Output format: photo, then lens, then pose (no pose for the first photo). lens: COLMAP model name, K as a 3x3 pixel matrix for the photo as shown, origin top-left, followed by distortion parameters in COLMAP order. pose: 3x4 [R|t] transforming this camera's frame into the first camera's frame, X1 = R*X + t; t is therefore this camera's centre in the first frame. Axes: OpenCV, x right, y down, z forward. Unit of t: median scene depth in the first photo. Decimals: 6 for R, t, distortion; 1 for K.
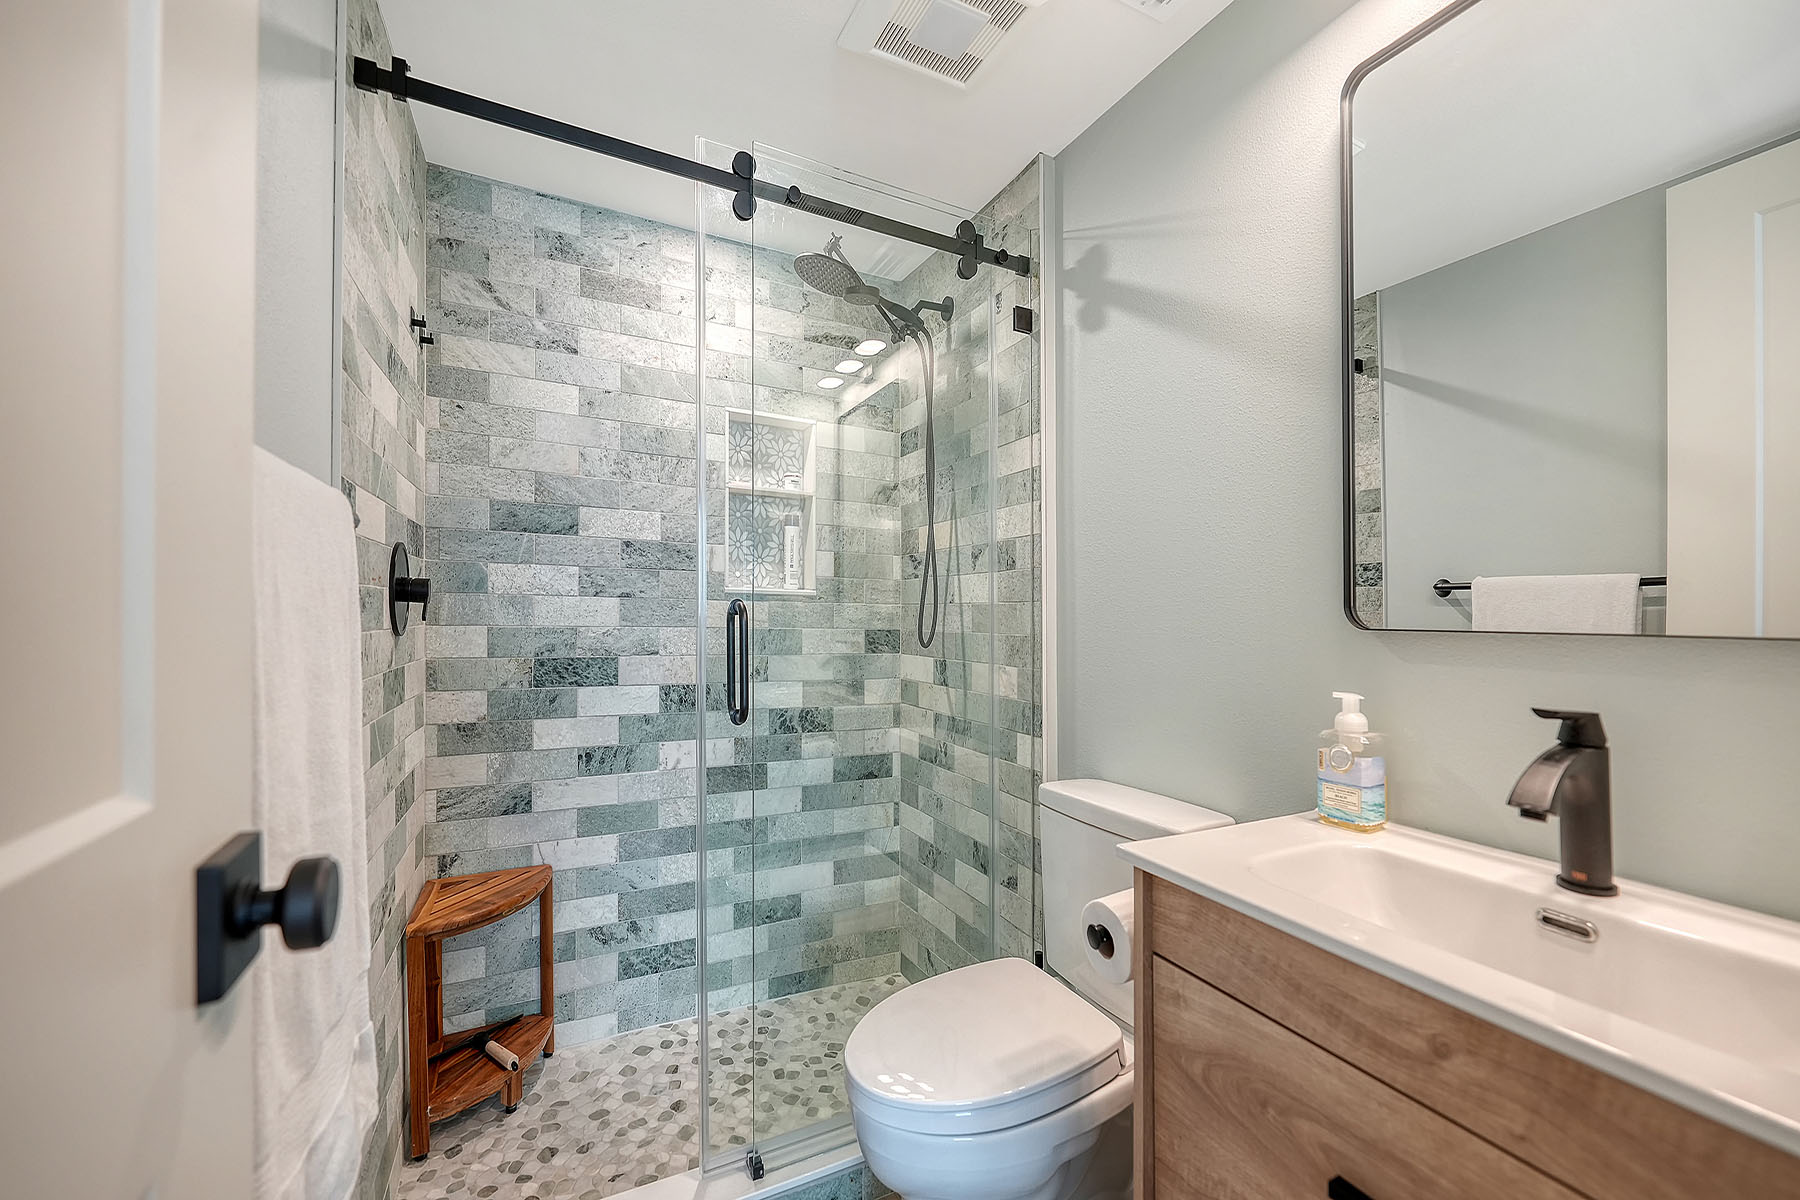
lens RADIAL K [[728.7, 0, 901.6], [0, 728.7, 598.5], [0, 0, 1]] dist [-0.006435, -0.000644]
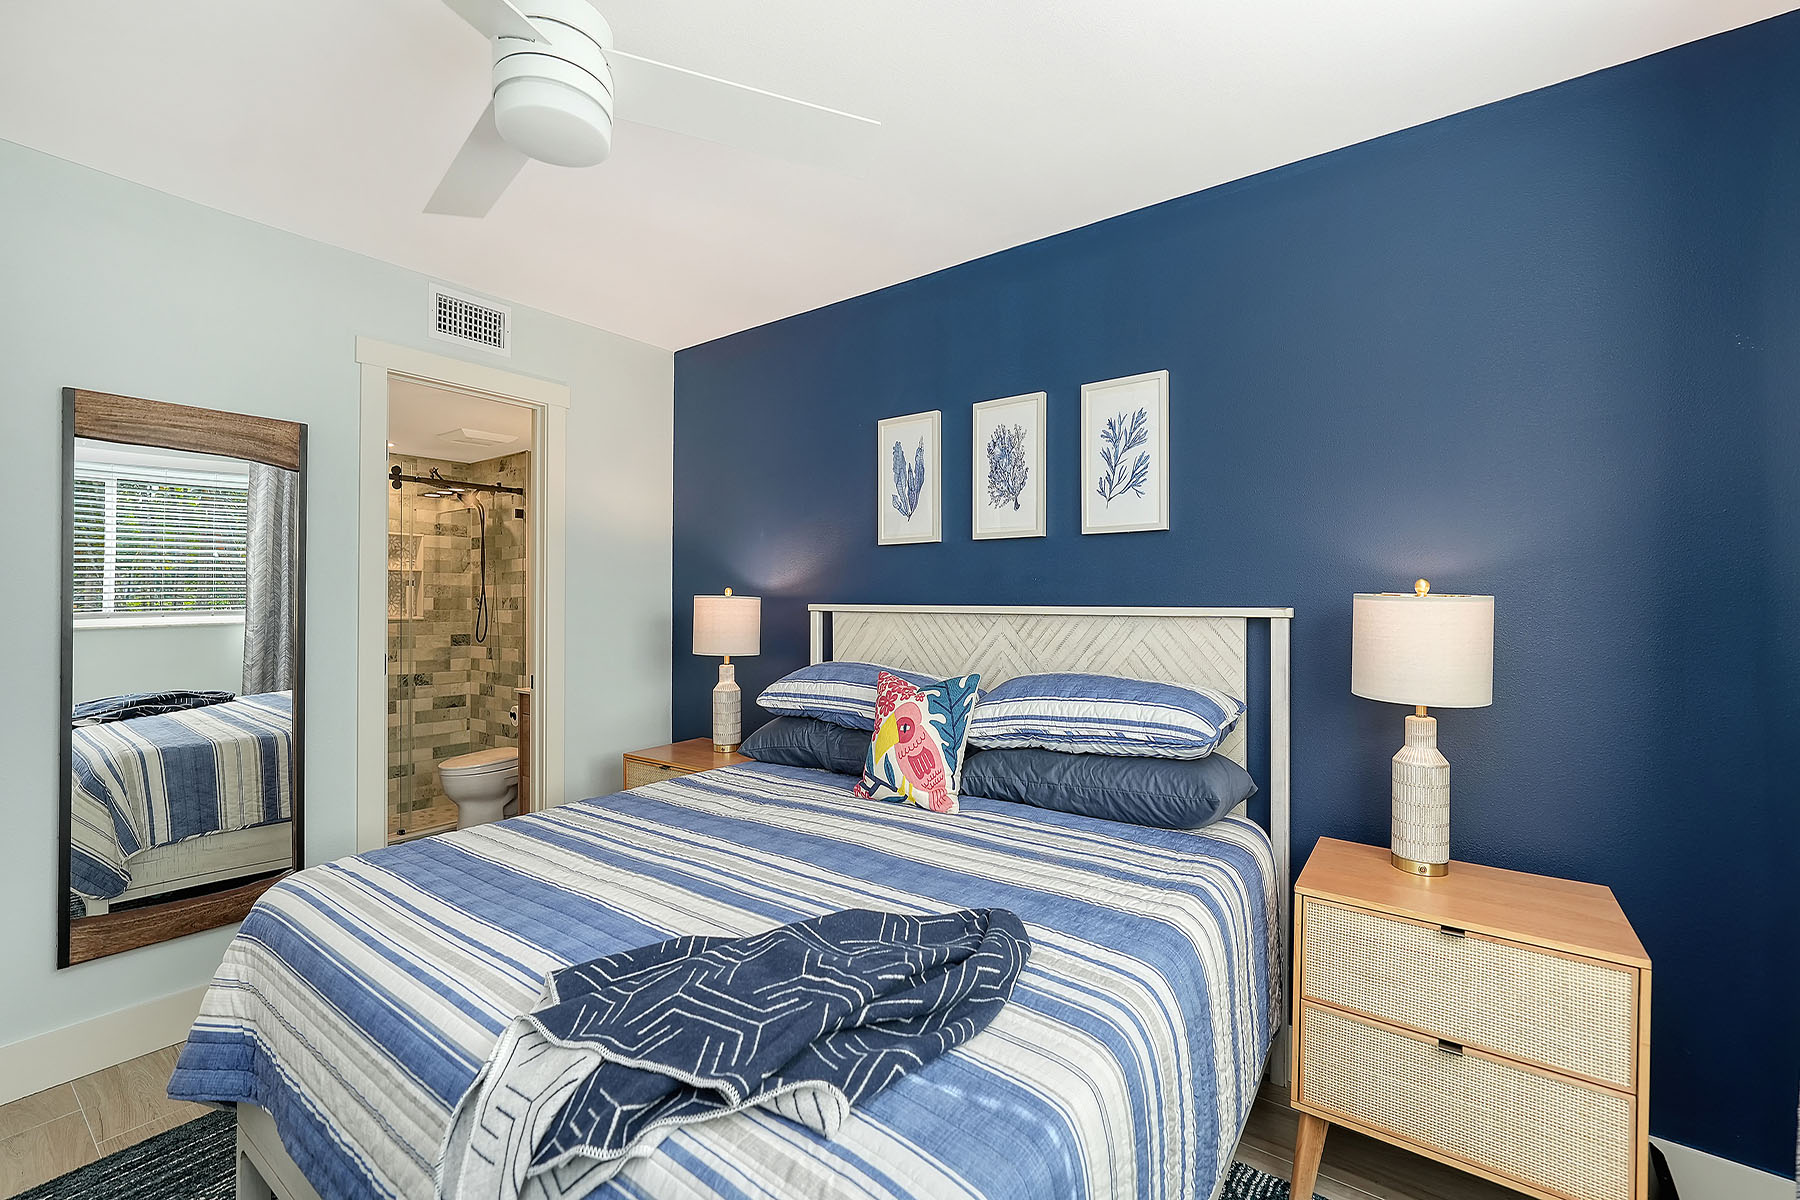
lens RADIAL K [[747.6, 0, 884.3], [0, 747.6, 576.8], [0, 0, 1]] dist [-0.003356, -0.000149]
pose [[0.903750, 0.003698, 0.428044, 0.158075], [0.002513, 0.999900, -0.013946, -0.091560], [-0.428052, 0.013679, 0.903650, -1.488111]]
